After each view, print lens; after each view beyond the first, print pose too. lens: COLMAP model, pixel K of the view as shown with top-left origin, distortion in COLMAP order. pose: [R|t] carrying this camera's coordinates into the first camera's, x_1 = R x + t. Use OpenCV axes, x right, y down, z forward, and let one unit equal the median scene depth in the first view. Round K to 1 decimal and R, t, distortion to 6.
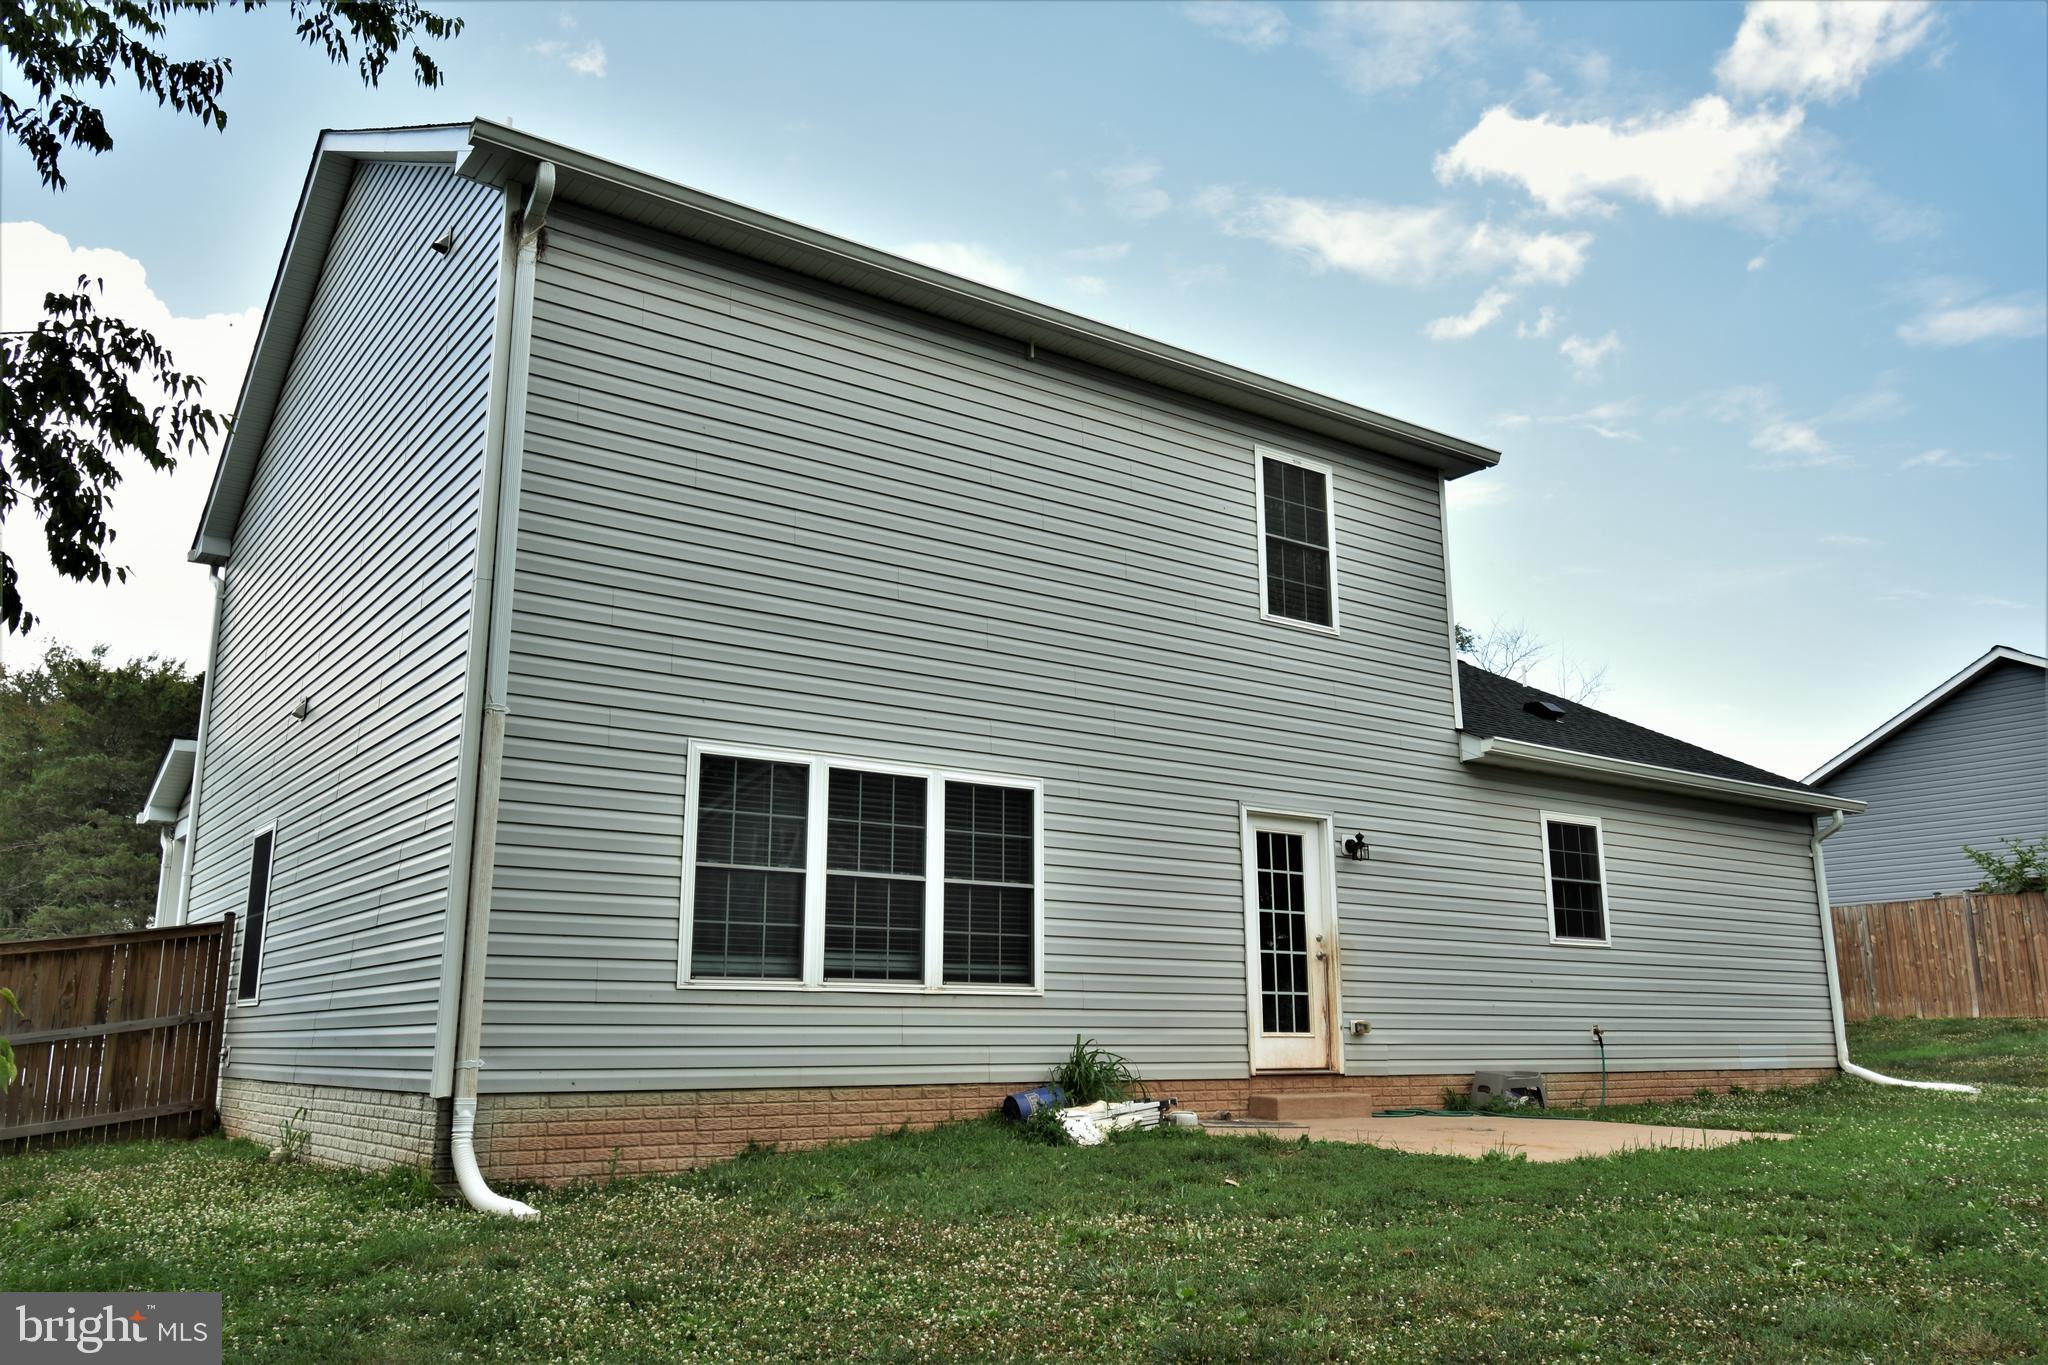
lens RADIAL K [[1571.8, 0, 1024.0], [0, 1571.8, 682.5], [0, 0, 1]] dist [-0.005981, -0.002172]
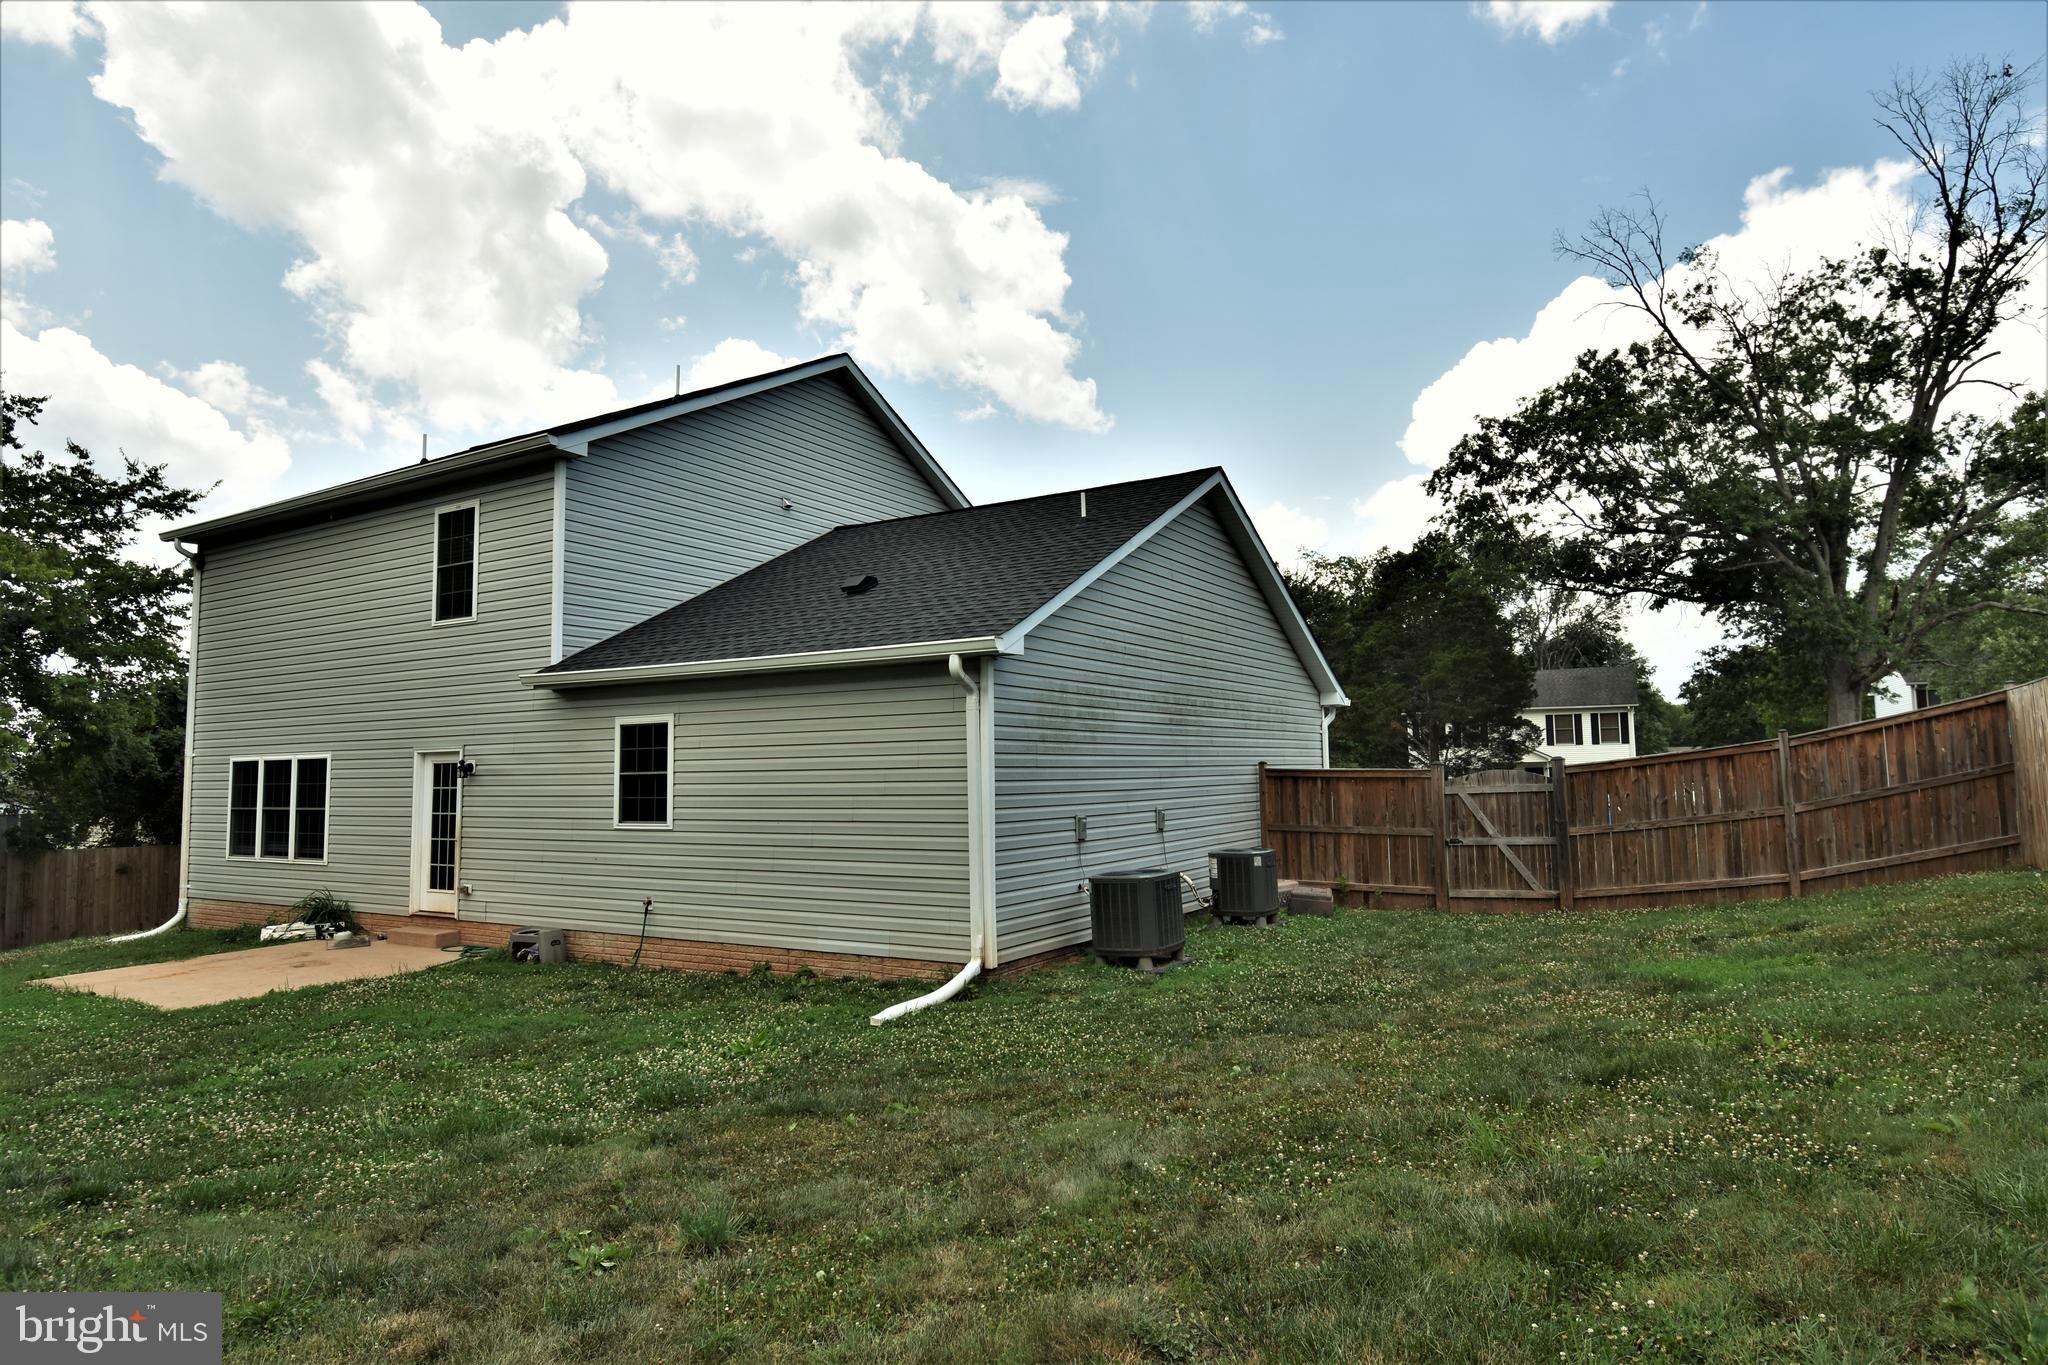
lens RADIAL K [[1169.3, 0, 1025.2], [0, 1169.3, 669.8], [0, 0, 1]] dist [0.010577, -0.027983]
pose [[0.394934, -0.084862, -0.914782, 1.475172], [0.221256, 0.975203, 0.005054, 0.128613], [0.891668, -0.204397, 0.403917, 1.076564]]
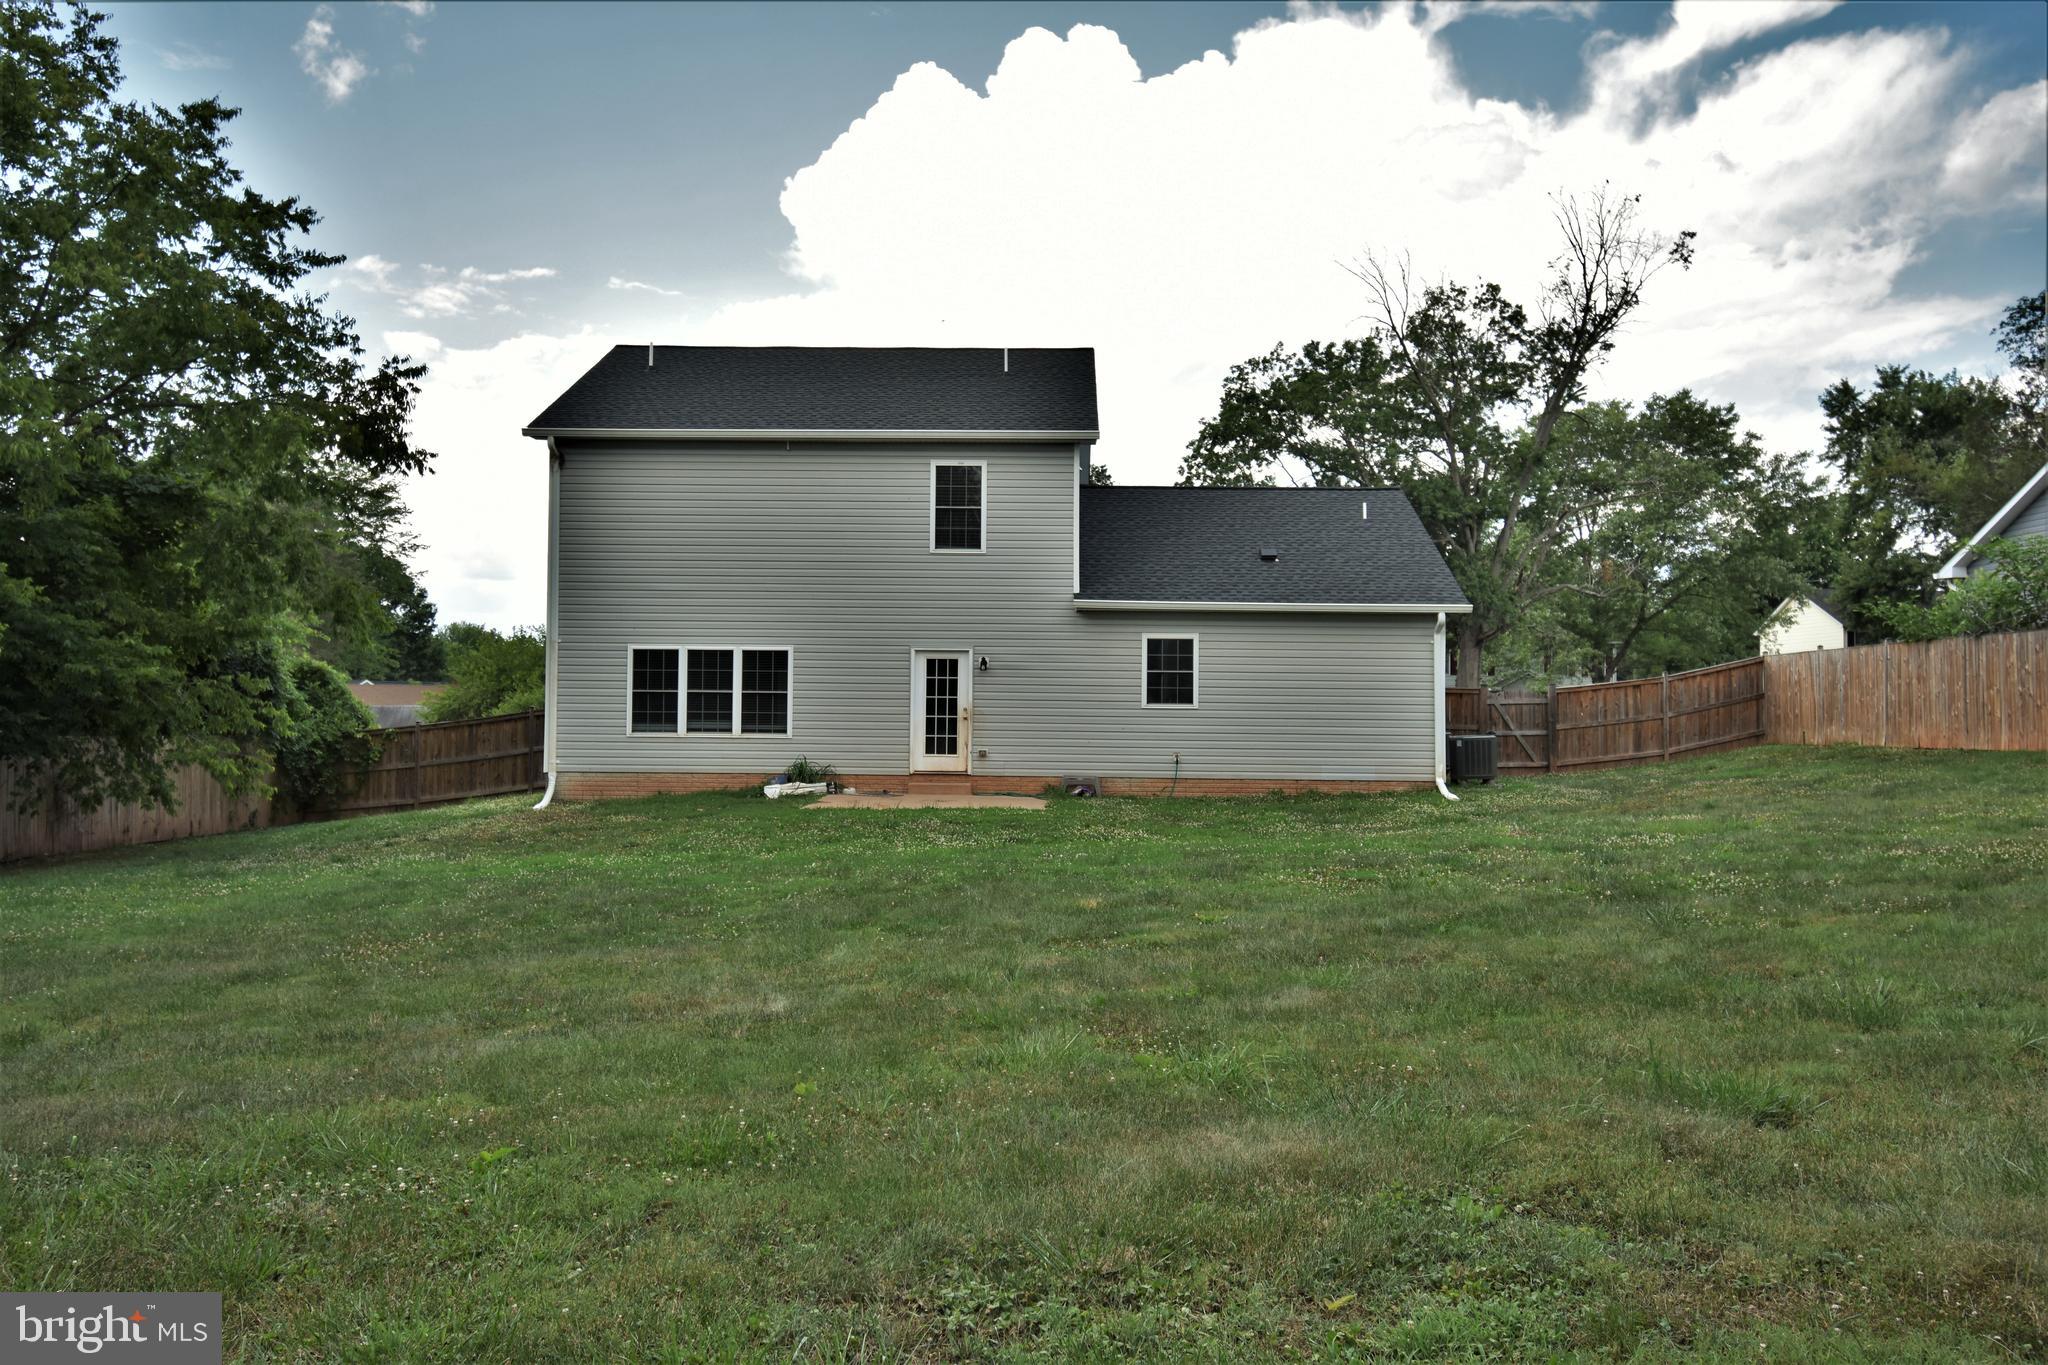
lens RADIAL K [[1571.8, 0, 1024.0], [0, 1571.8, 682.5], [0, 0, 1]] dist [-0.005981, -0.002172]
pose [[0.795879, -0.001578, -0.605454, 1.498997], [0.124556, 0.979034, 0.161179, -0.191277], [0.592505, -0.203692, 0.779389, -0.537184]]
